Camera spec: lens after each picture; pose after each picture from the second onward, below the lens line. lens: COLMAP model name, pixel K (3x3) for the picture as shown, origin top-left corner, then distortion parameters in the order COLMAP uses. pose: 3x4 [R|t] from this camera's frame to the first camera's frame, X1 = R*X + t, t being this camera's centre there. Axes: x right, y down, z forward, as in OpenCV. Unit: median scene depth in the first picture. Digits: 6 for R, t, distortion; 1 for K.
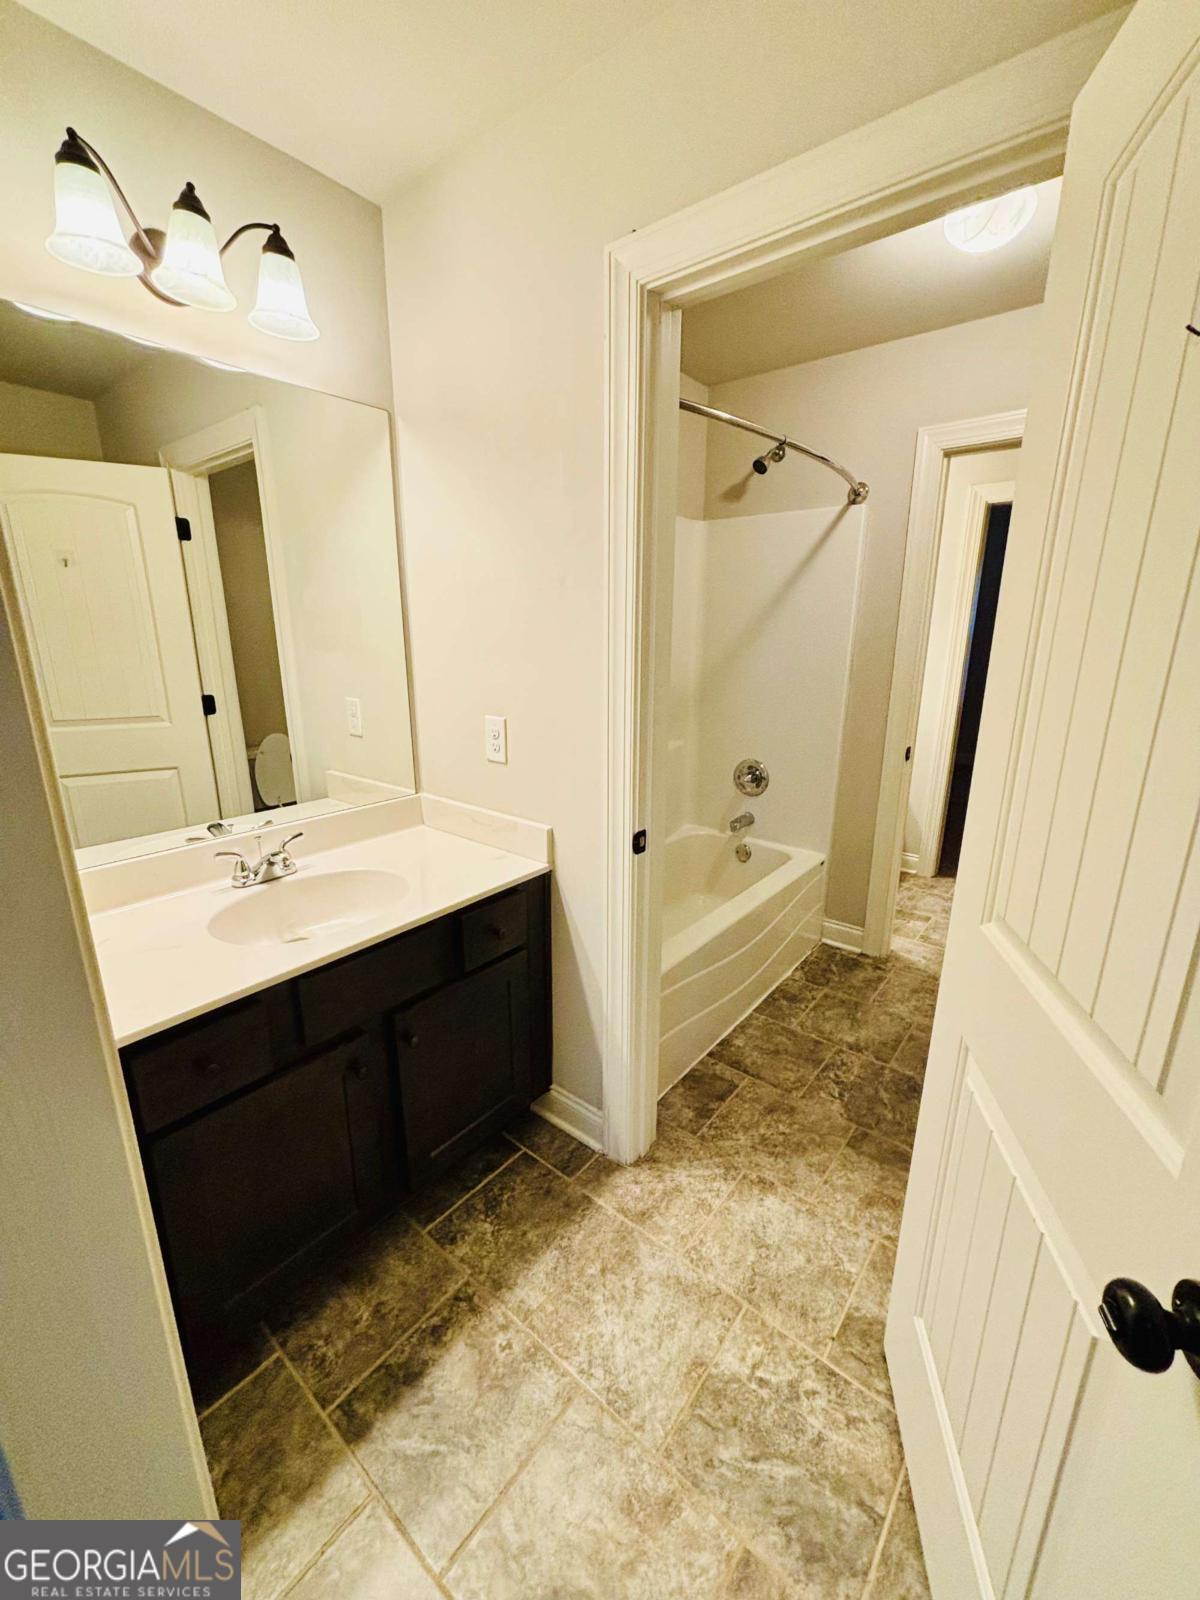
lens RADIAL K [[644.0, 0, 597.8], [0, 644.0, 794.6], [0, 0, 1]] dist [-0.000297, 0.001481]
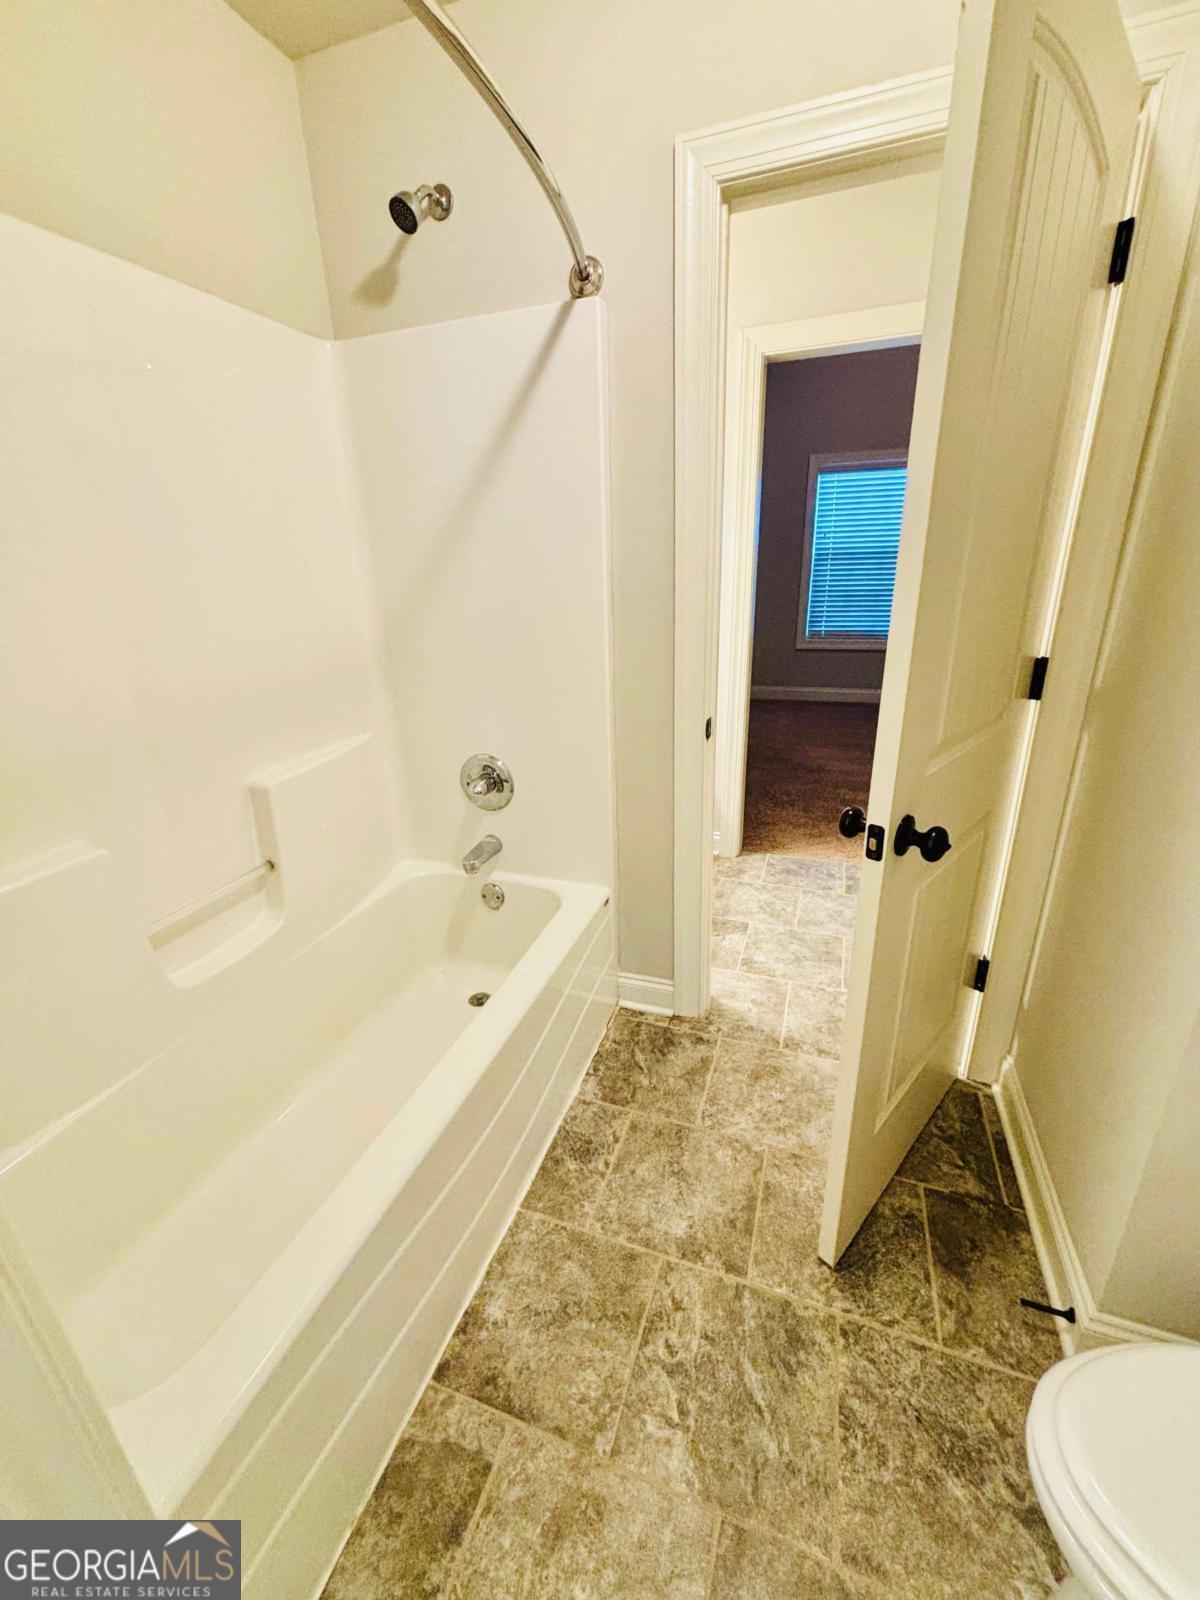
lens RADIAL K [[644.0, 0, 598.5], [0, 644.0, 802.6], [0, 0, 1]] dist [-0.000297, 0.001481]
pose [[0.942482, -0.147105, 0.300146, 0.170304], [0.118656, 0.986711, 0.111008, -0.074595], [-0.312487, -0.069009, 0.947412, 0.413888]]
